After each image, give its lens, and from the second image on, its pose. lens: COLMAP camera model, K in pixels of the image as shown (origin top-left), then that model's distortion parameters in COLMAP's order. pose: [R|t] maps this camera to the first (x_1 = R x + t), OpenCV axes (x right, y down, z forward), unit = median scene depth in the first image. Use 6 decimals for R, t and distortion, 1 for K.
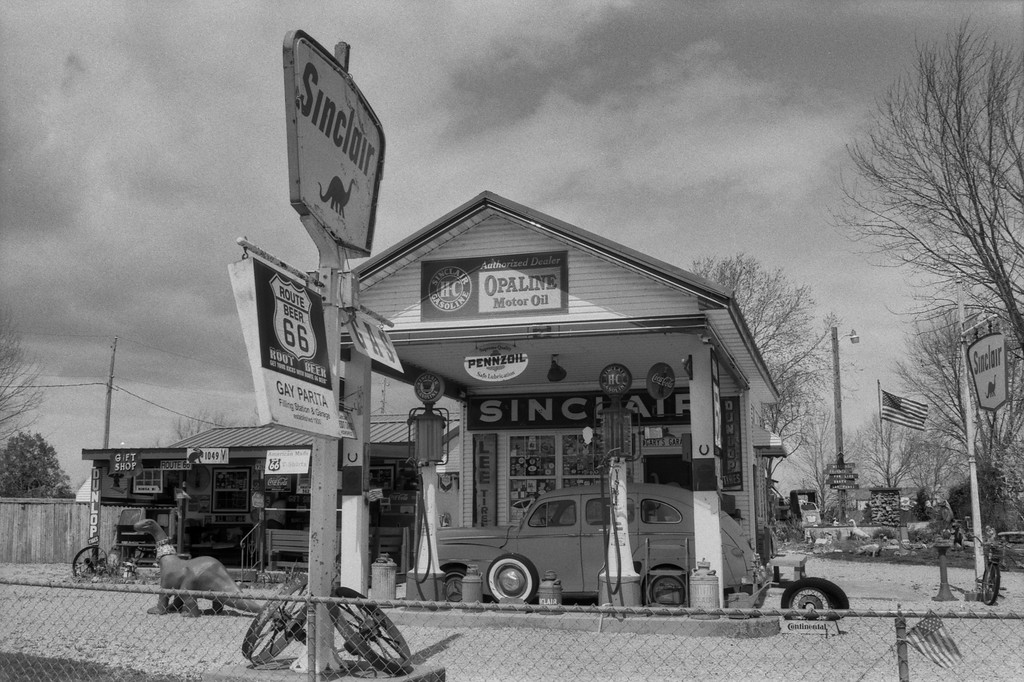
lens RADIAL K [[1086.2, 0, 512.0], [0, 1086.2, 341.0], [0, 0, 1]] dist [-0.128825, 0.017845]
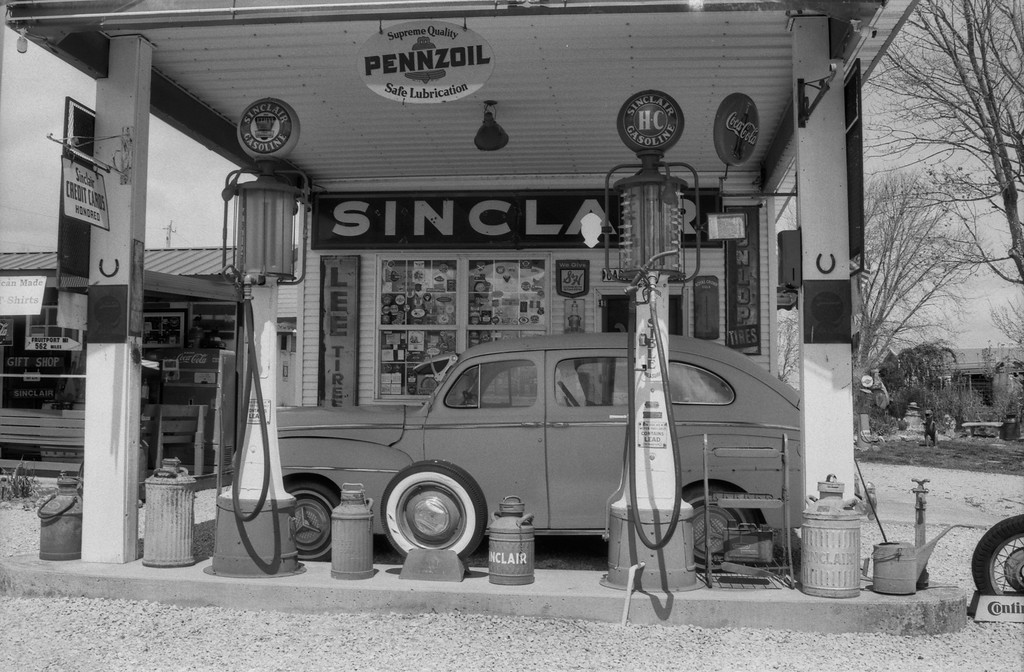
lens RADIAL K [[1098.5, 0, 512.0], [0, 1098.5, 336.0], [0, 0, 1]] dist [-0.095873, -0.001205]
pose [[0.981628, 0.021694, 0.189569, -0.047103], [-0.041900, 0.993773, 0.103241, 0.064180], [-0.186149, -0.109287, 0.976425, 0.380131]]
